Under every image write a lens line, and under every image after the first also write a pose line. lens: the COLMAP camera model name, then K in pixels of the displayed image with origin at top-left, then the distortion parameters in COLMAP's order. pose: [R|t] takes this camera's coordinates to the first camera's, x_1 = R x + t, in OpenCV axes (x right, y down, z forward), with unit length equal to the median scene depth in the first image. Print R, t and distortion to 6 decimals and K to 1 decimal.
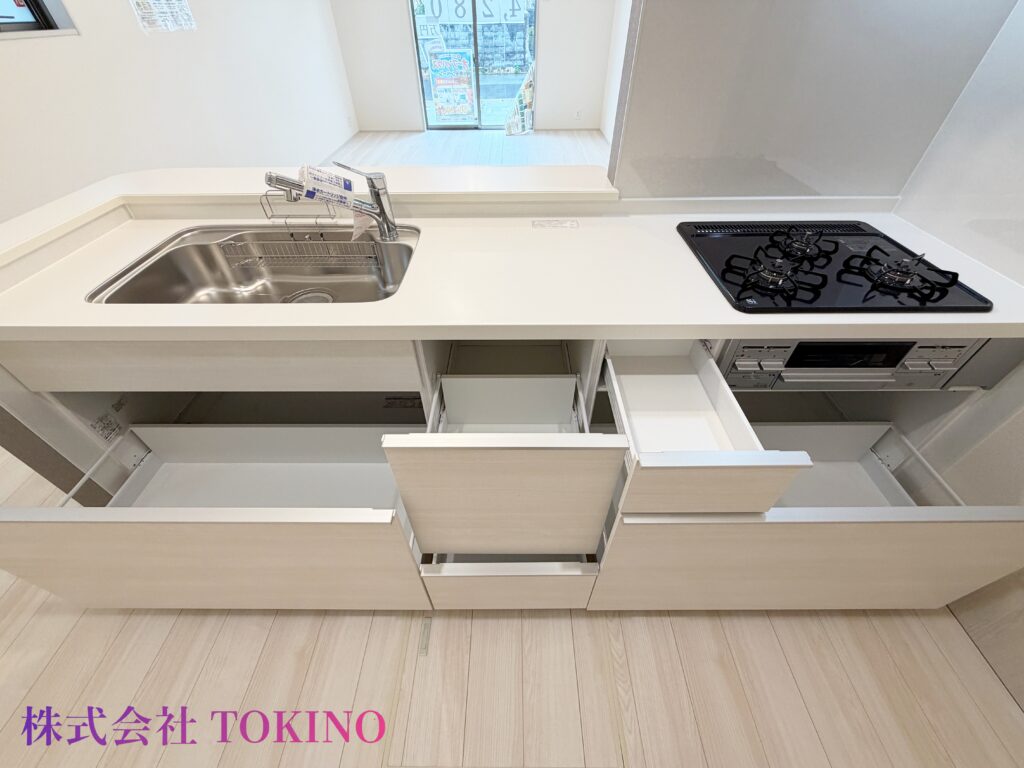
lens RADIAL K [[409.1, 0, 512.0], [0, 409.1, 378.6], [0, 0, 1]] dist [0.001357, 0.000284]
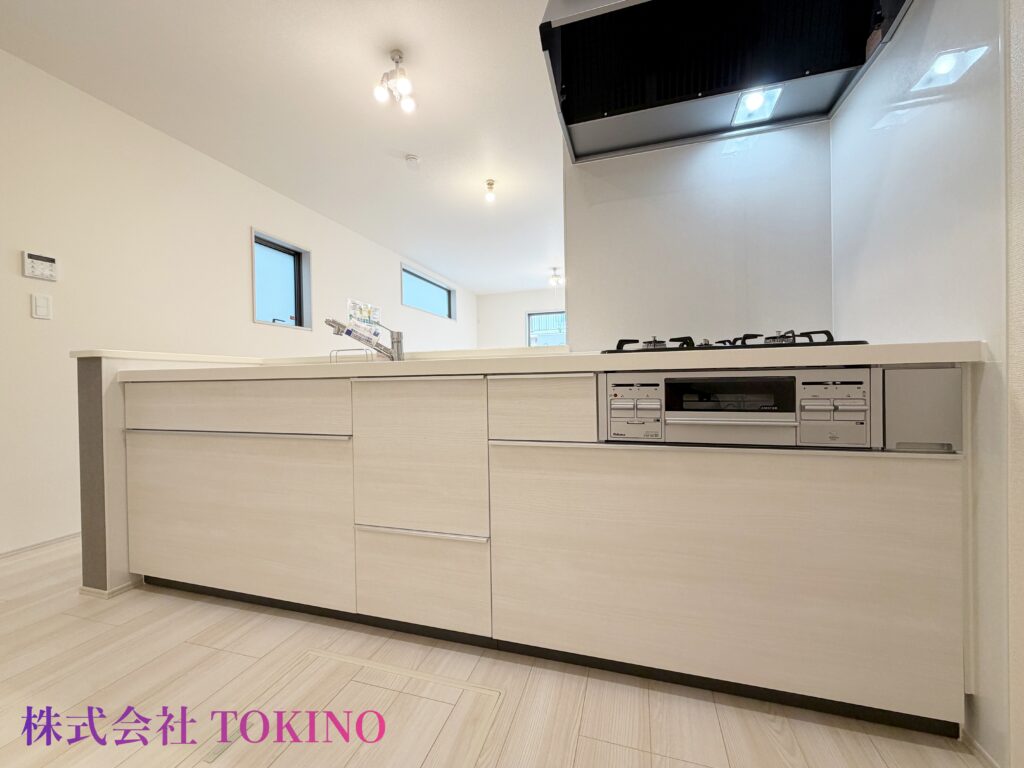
lens RADIAL K [[409.1, 0, 509.5], [0, 409.1, 381.8], [0, 0, 1]] dist [0.001357, 0.000284]
pose [[0.955663, -0.009941, -0.294296, 0.101930], [-0.189280, 0.744862, -0.639807, 0.106237], [0.225571, 0.667144, 0.709955, 0.028746]]
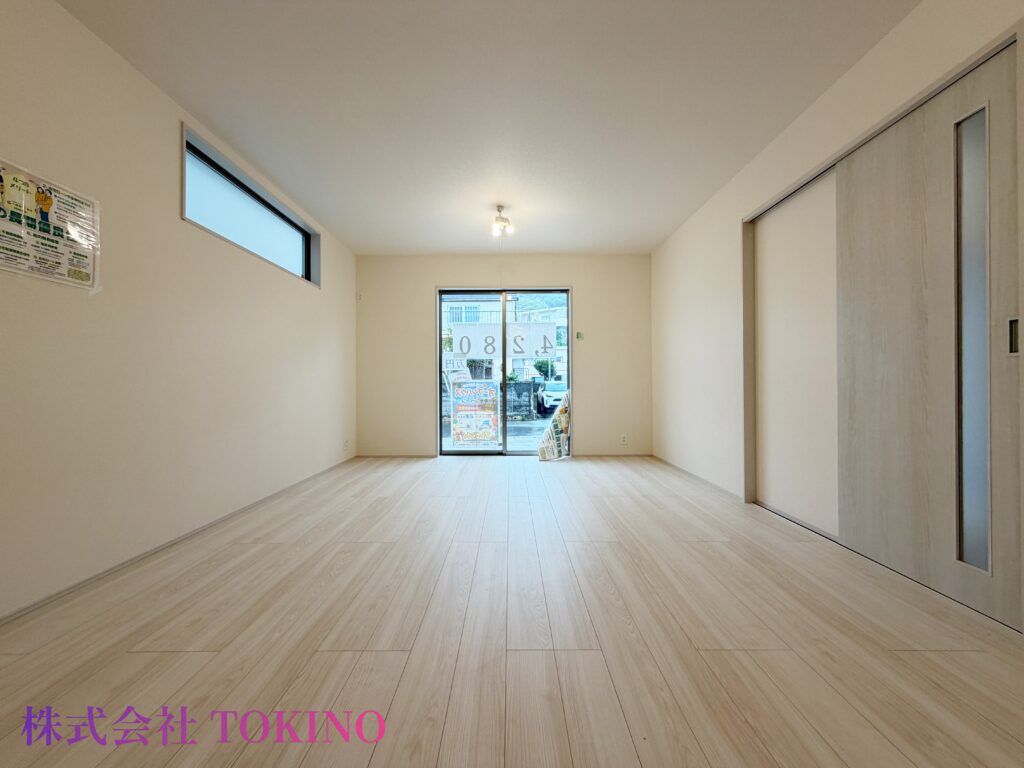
lens RADIAL K [[409.1, 0, 510.7], [0, 409.1, 384.6], [0, 0, 1]] dist [0.001357, 0.000284]
pose [[0.999994, 0.003379, -0.000324, -0.070042], [-0.002706, 0.736096, -0.676872, -0.167528], [-0.002048, 0.676869, 0.736100, 0.318165]]
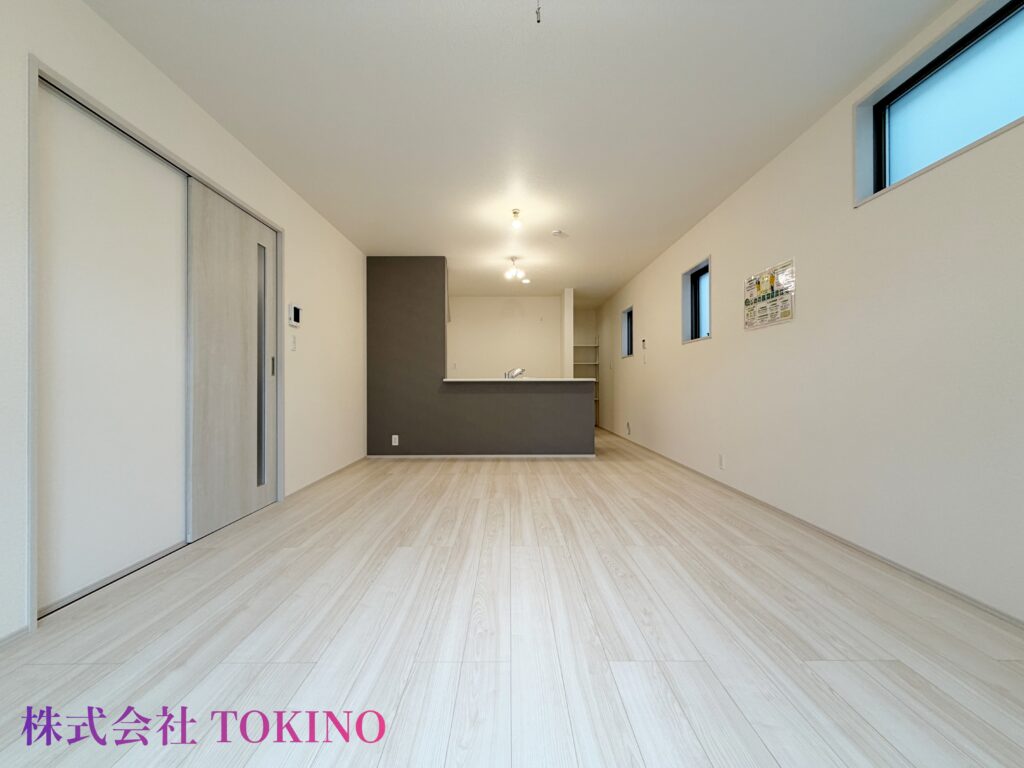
lens RADIAL K [[409.1, 0, 513.5], [0, 409.1, 384.3], [0, 0, 1]] dist [0.001357, 0.000284]
pose [[-0.999901, 0.011099, -0.008641, -0.073394], [0.002342, 0.737107, 0.675772, -0.687156], [0.013869, 0.675685, -0.737060, 0.879793]]
